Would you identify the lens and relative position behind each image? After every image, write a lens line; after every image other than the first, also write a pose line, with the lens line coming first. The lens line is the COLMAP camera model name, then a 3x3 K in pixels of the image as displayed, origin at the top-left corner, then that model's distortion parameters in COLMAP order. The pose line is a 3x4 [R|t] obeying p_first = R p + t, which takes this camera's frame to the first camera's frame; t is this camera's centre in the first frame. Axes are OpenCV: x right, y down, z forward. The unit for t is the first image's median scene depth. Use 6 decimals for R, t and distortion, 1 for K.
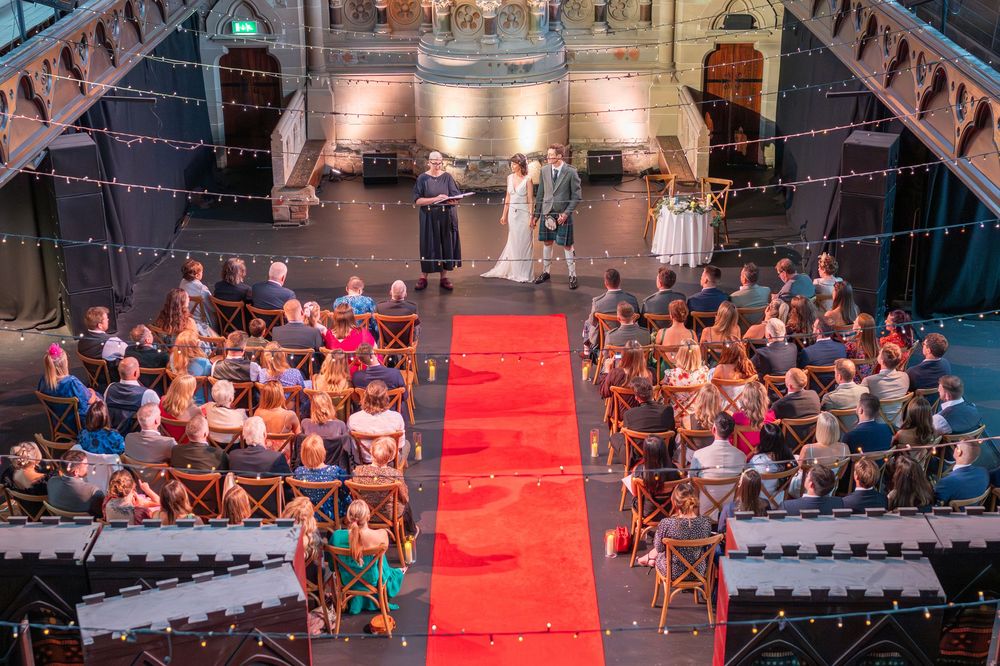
lens RADIAL K [[1471.0, 0, 500.0], [0, 1471.0, 333.0], [0, 0, 1]] dist [-0.014835, -0.015813]
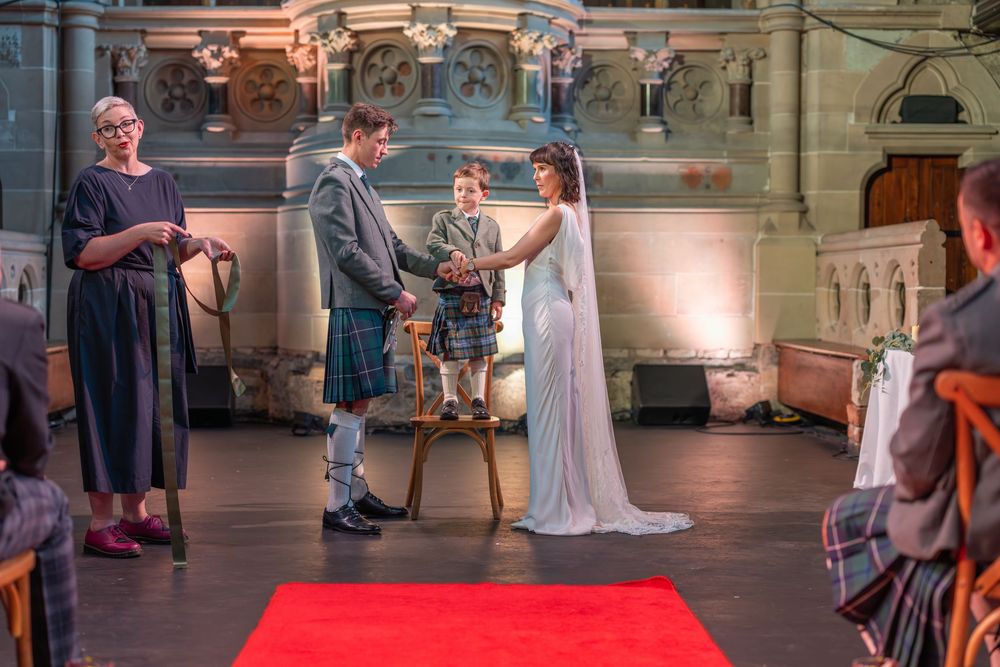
lens RADIAL K [[1449.3, 0, 500.0], [0, 1449.3, 333.5], [0, 0, 1]] dist [0.000568, 0.045751]
pose [[0.999443, 0.010106, 0.031809, 0.000922], [0.001732, 0.936066, -0.351821, 0.033167], [-0.033331, 0.351680, 0.935527, 0.562090]]
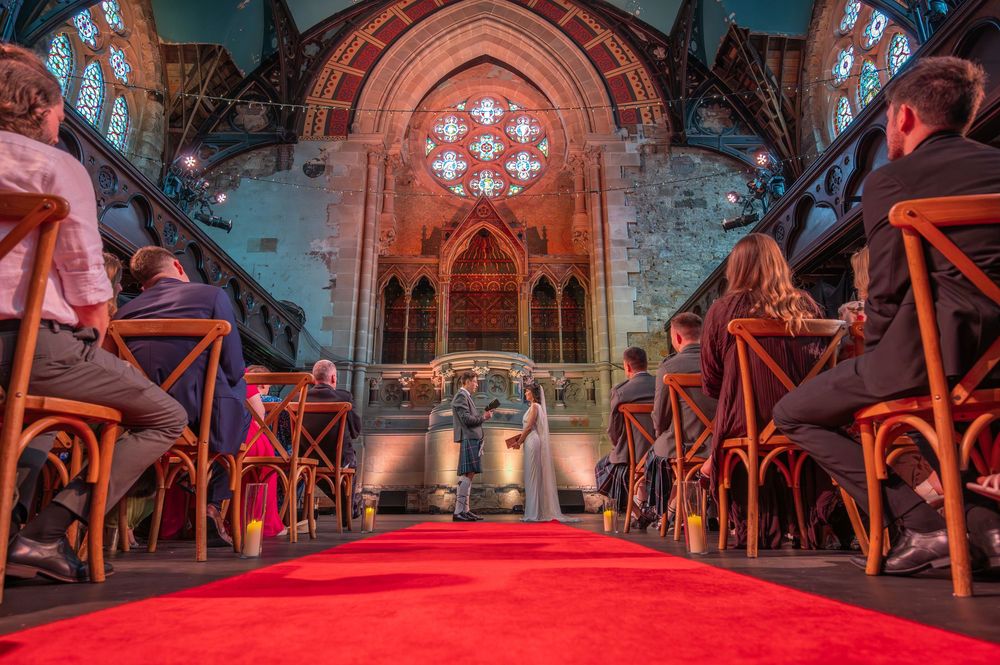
lens RADIAL K [[571.1, 0, 500.0], [0, 571.1, 332.5], [0, 0, 1]] dist [0.000430, -0.000529]
pose [[0.999905, 0.010021, 0.009444, 0.004687], [-0.001841, 0.776977, -0.629527, 0.084756], [-0.013646, 0.629450, 0.776921, 0.530446]]
